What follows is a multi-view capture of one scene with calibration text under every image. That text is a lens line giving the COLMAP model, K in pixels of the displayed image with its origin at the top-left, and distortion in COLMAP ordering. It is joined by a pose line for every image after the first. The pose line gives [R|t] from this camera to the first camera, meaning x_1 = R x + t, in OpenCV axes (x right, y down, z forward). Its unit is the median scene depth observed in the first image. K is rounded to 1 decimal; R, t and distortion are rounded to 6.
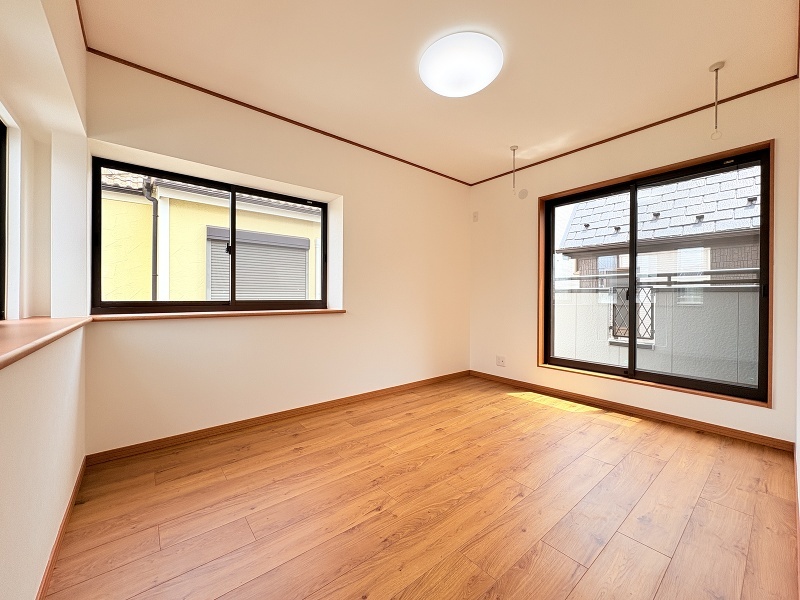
lens RADIAL K [[319.2, 0, 402.5], [0, 319.2, 297.7], [0, 0, 1]] dist [0.000386, -0.000180]
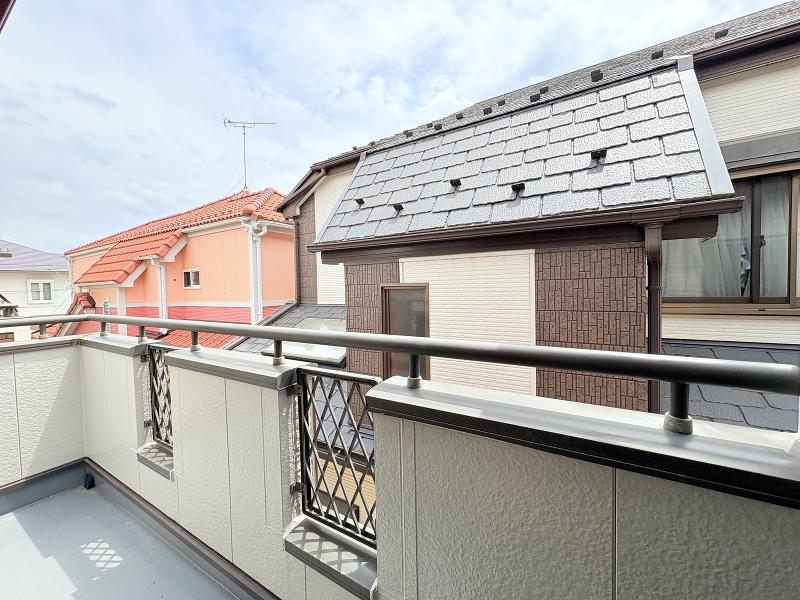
lens RADIAL K [[319.2, 0, 400.8], [0, 319.2, 298.5], [0, 0, 1]] dist [0.000386, -0.000180]
pose [[0.939280, -0.037543, 0.341092, 0.574208], [0.026679, 0.998978, 0.036489, -0.099351], [-0.342113, -0.025173, 0.939321, 0.580664]]
